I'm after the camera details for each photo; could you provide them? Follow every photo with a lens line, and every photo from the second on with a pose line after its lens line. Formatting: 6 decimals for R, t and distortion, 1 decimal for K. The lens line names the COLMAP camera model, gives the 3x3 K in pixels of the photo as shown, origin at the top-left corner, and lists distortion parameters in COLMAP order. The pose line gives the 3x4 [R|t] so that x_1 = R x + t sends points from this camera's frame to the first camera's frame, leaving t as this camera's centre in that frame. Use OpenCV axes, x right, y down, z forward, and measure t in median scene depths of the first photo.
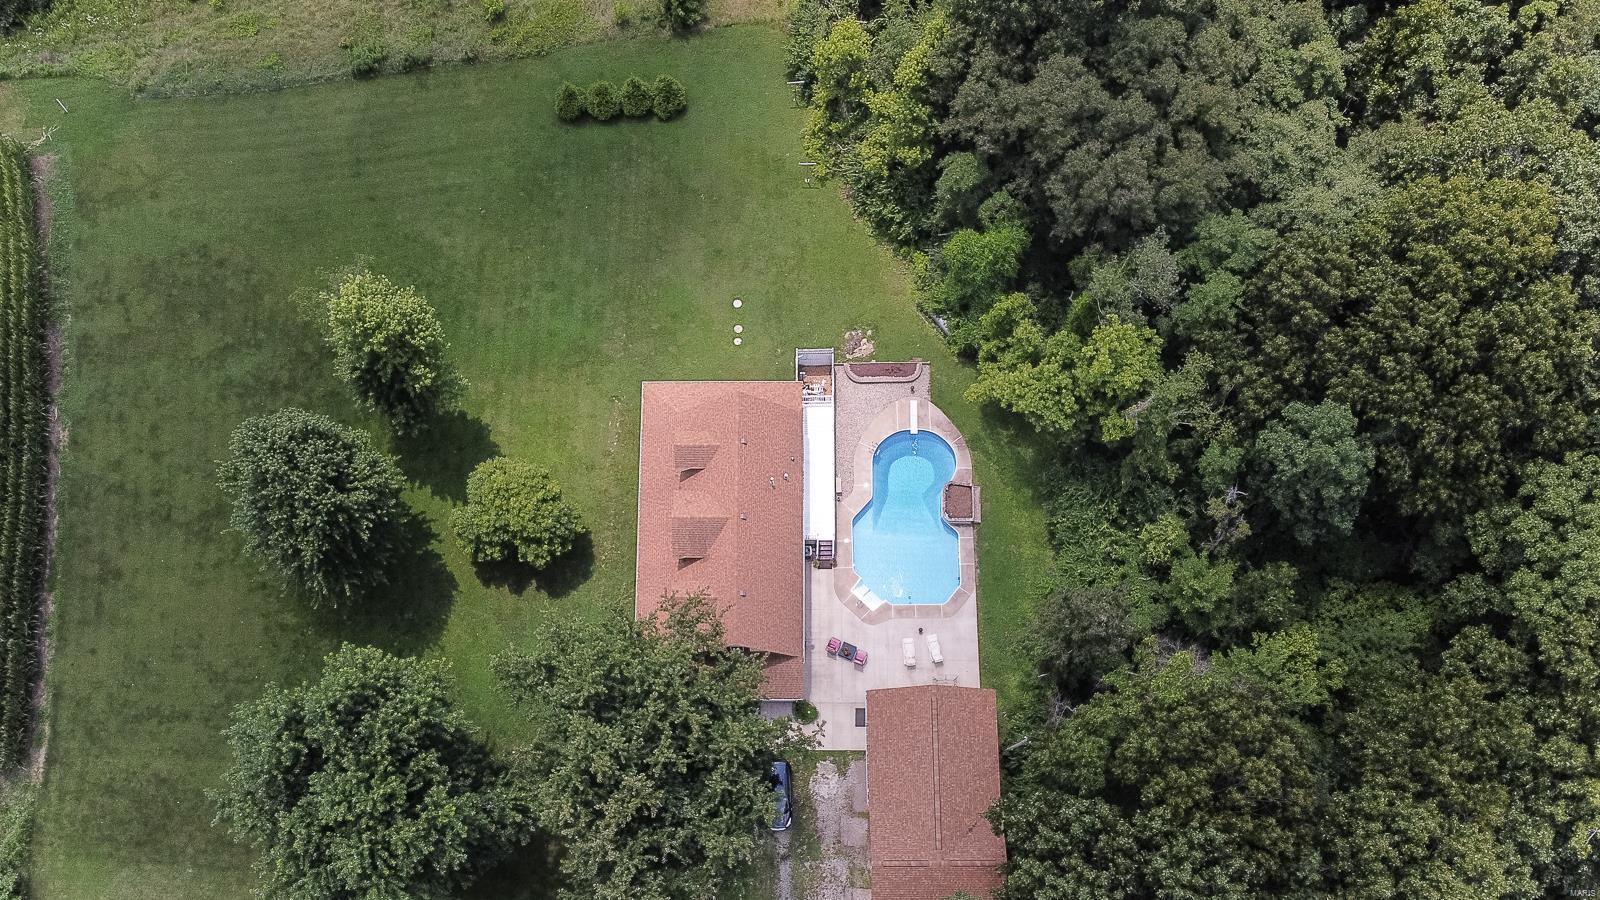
lens RADIAL K [[1320.9, 0, 789.9], [0, 1320.9, 626.6], [0, 0, 1]] dist [-0.011154, -0.007486]
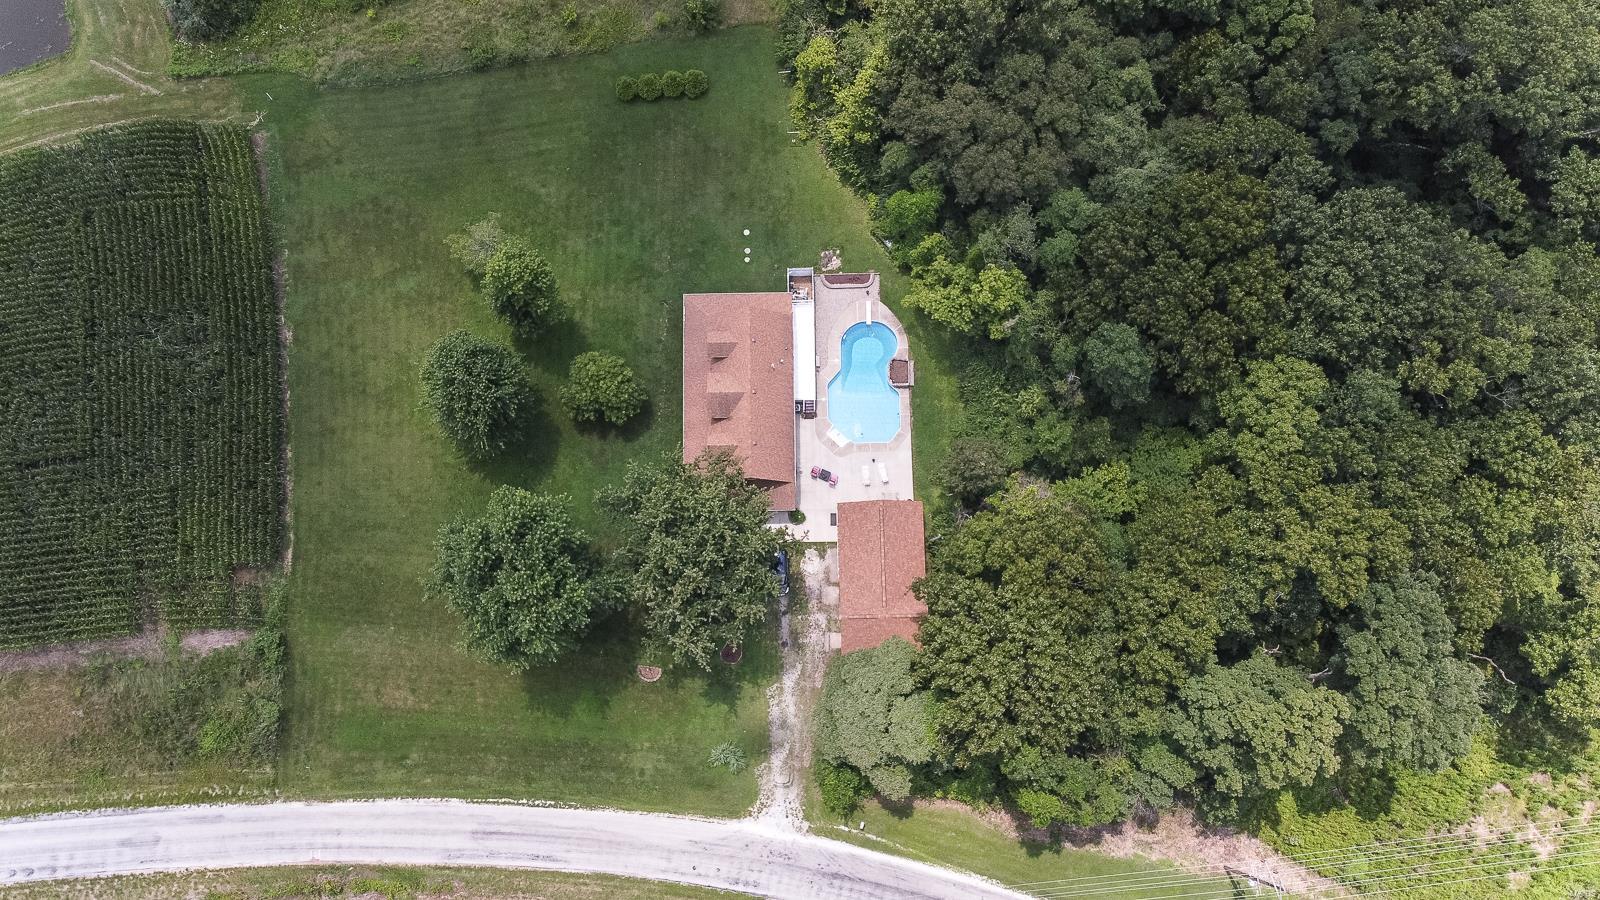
lens RADIAL K [[1233.1, 0, 800.0], [0, 1233.1, 450.0], [0, 0, 1]] dist [-0.009075, 0.001923]
pose [[0.999850, -0.014210, 0.009888, 0.002346], [0.013570, 0.997980, 0.062058, -0.101110], [-0.010750, -0.061914, 0.998024, -0.408455]]
